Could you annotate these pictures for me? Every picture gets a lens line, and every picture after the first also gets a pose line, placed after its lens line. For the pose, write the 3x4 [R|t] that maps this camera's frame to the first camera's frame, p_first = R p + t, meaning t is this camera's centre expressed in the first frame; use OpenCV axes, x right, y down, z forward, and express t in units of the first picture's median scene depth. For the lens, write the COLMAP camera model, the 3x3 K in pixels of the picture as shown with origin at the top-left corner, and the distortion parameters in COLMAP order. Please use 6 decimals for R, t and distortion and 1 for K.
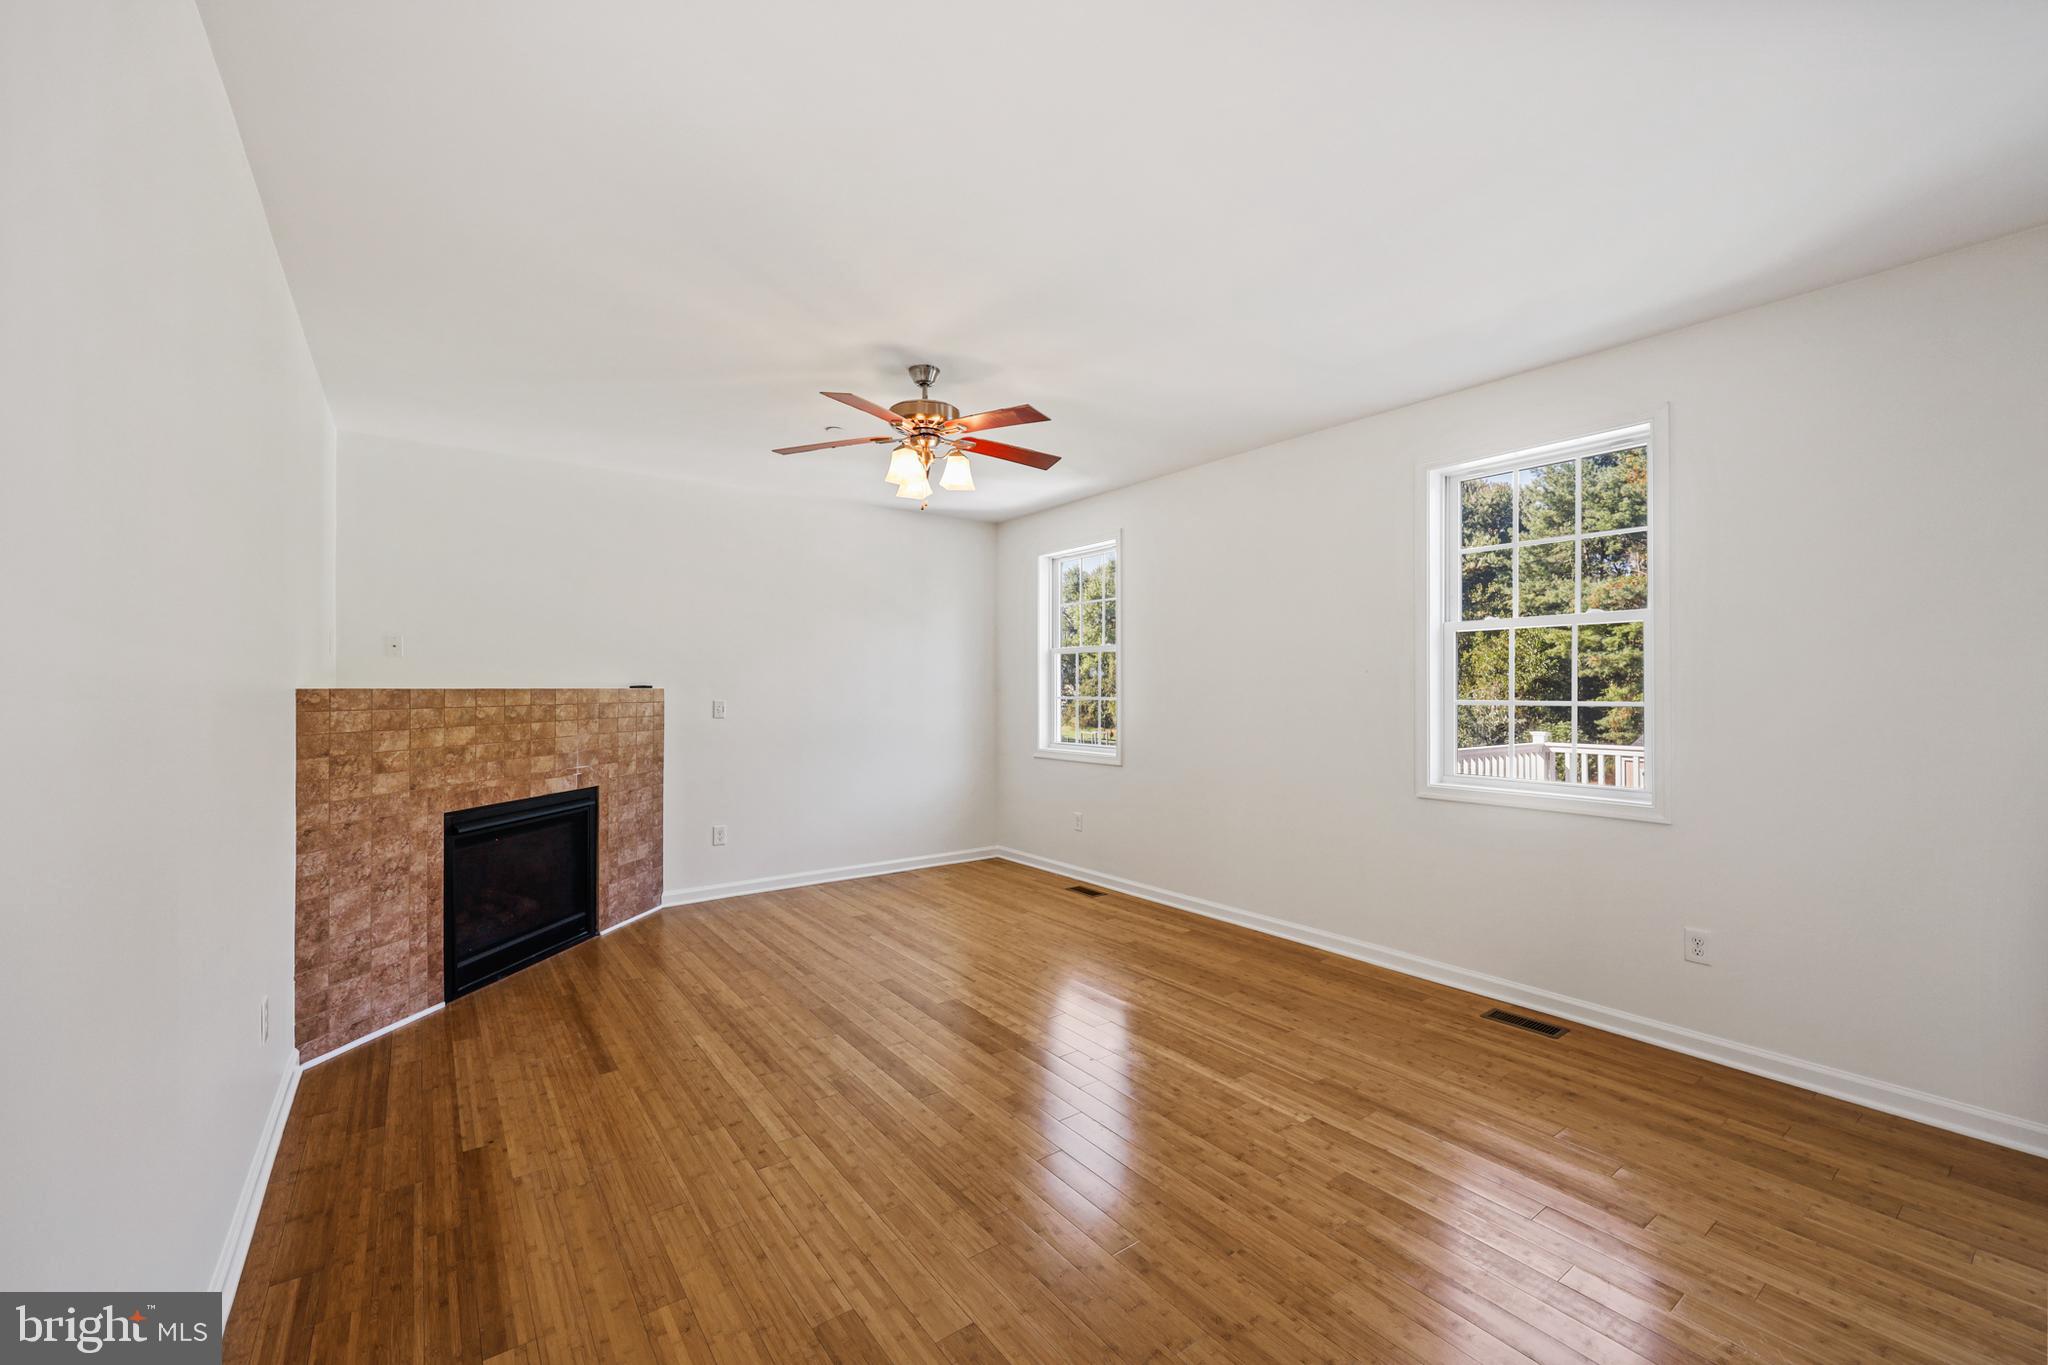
lens RADIAL K [[825.3, 0, 1021.4], [0, 825.3, 692.5], [0, 0, 1]] dist [0.001066, 0.002133]
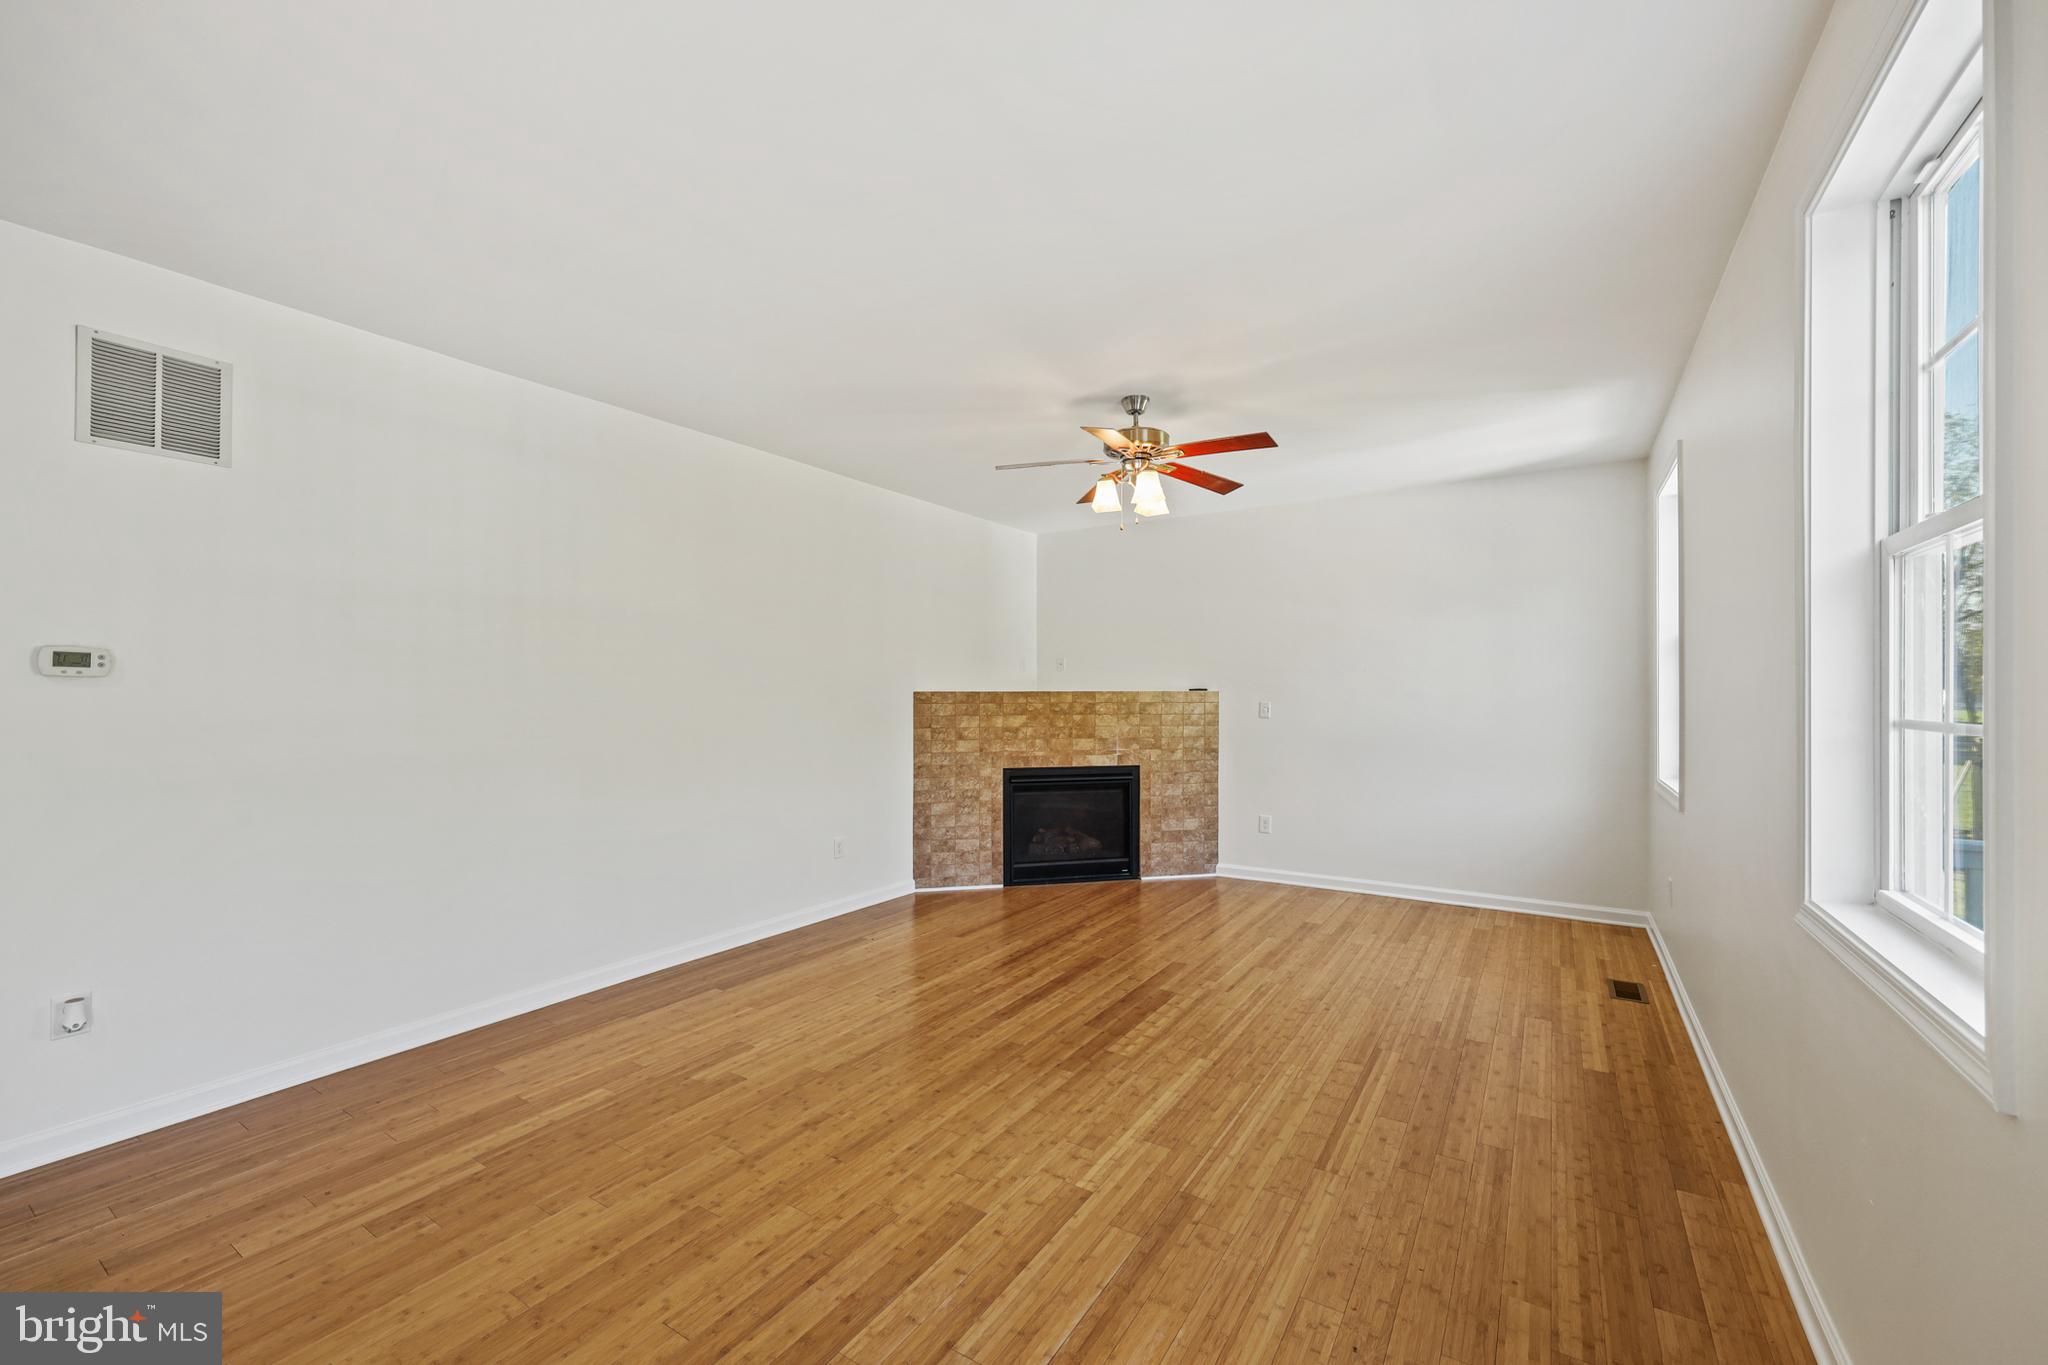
lens RADIAL K [[825.3, 0, 1022.5], [0, 825.3, 691.5], [0, 0, 1]] dist [0.001066, 0.002133]
pose [[0.355986, -0.000336, -0.934491, 0.830788], [-0.002982, 0.999994, -0.001496, -0.002083], [0.934486, 0.003319, 0.355983, 0.461149]]
